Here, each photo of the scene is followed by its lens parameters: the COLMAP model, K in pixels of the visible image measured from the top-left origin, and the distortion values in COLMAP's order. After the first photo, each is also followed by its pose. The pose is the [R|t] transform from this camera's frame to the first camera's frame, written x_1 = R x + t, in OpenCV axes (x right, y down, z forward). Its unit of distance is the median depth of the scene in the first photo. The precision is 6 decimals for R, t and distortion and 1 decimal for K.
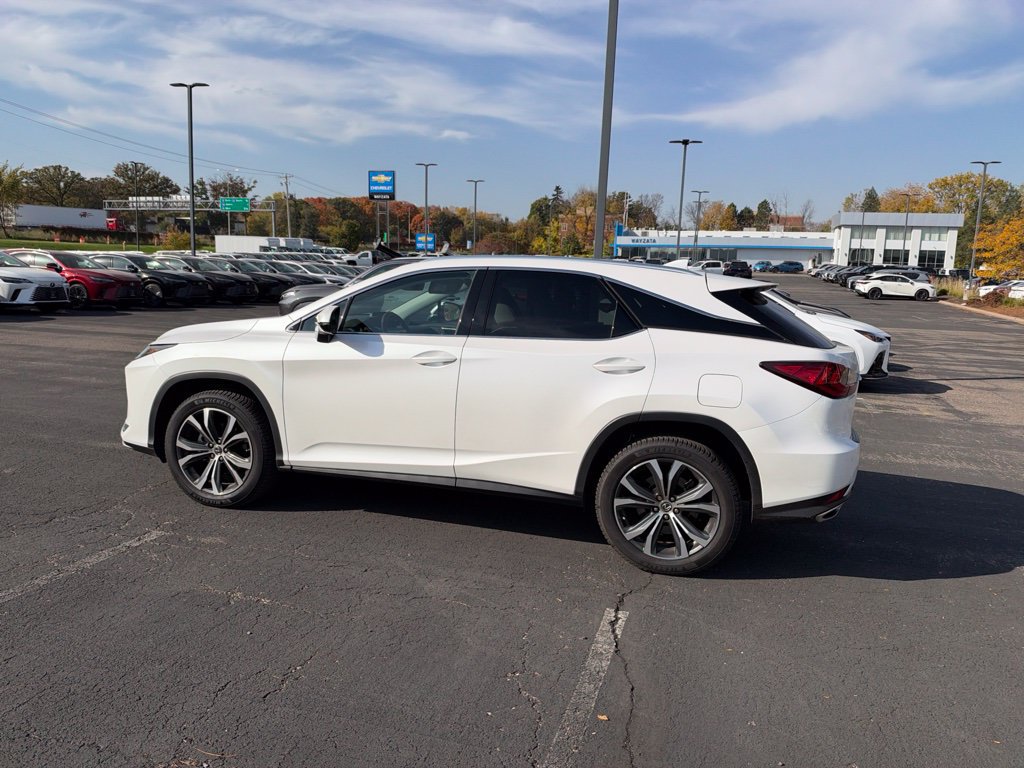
lens RADIAL K [[749.9, 0, 513.7], [0, 749.9, 378.7], [0, 0, 1]] dist [0.005482, -0.018844]
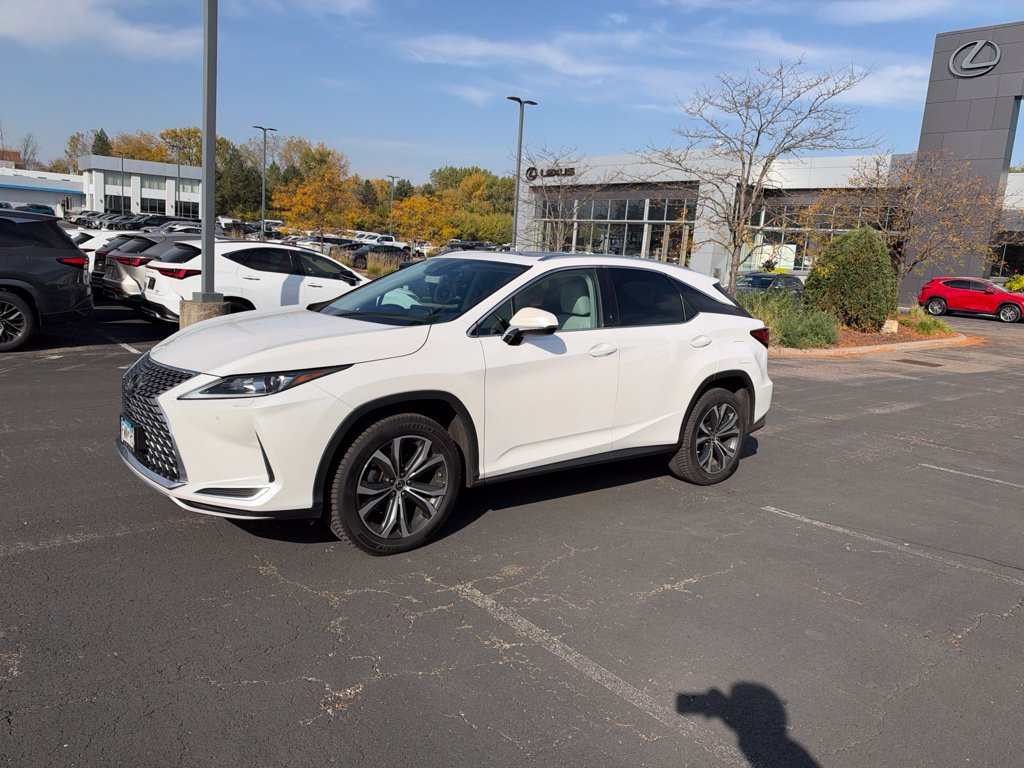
lens RADIAL K [[749.9, 0, 518.1], [0, 749.9, 376.6], [0, 0, 1]] dist [0.005482, -0.018844]
pose [[0.567662, -0.127096, 0.813392, -0.978033], [0.072076, 0.991890, 0.104686, -0.101981], [-0.820100, -0.000801, 0.572219, 0.413769]]
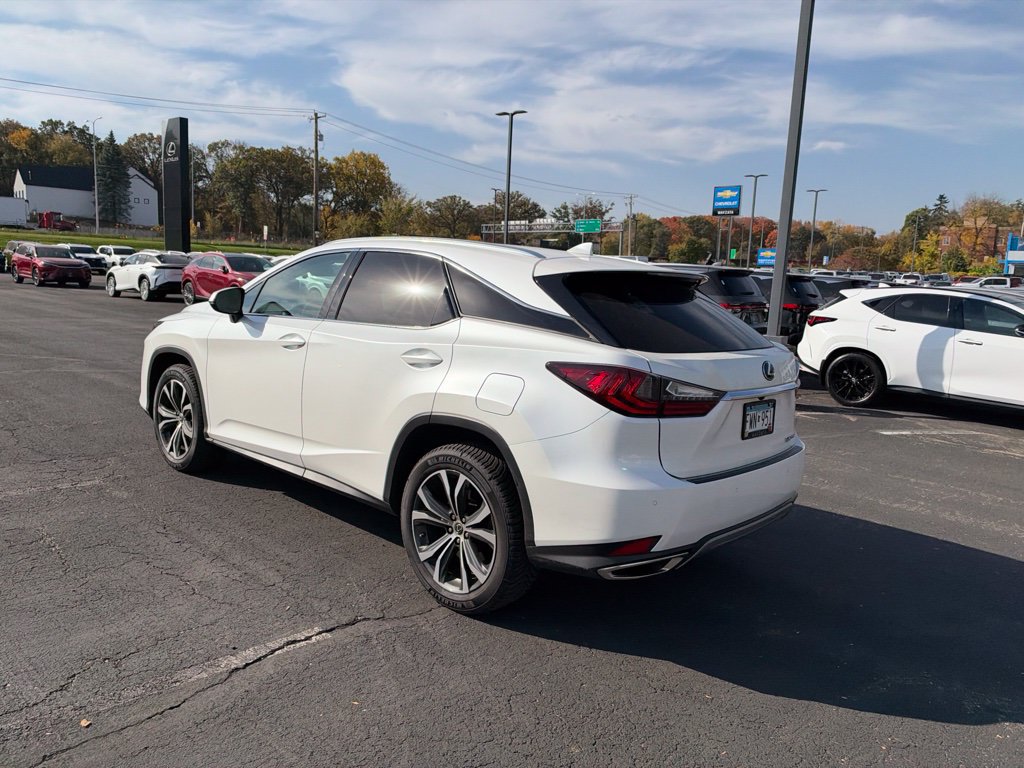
lens RADIAL K [[749.9, 0, 513.7], [0, 749.9, 371.7], [0, 0, 1]] dist [0.005482, -0.018844]
pose [[0.892936, 0.067436, -0.445104, 0.524748], [-0.082201, 0.996518, -0.013926, 0.001862], [0.442615, 0.049023, 0.895371, 0.226093]]
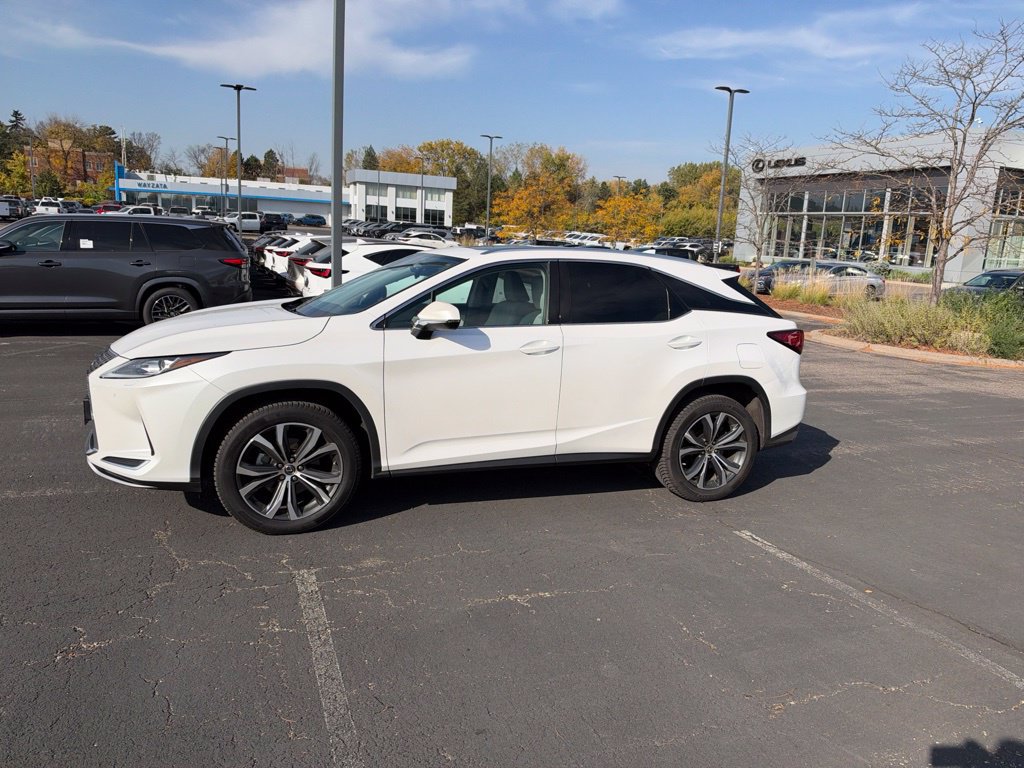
lens RADIAL K [[749.9, 0, 514.8], [0, 749.9, 385.5], [0, 0, 1]] dist [0.005482, -0.018844]
pose [[0.799606, -0.105413, 0.591201, -0.687399], [0.061944, 0.993700, 0.093401, -0.066862], [-0.597322, -0.038063, 0.801098, 0.147883]]
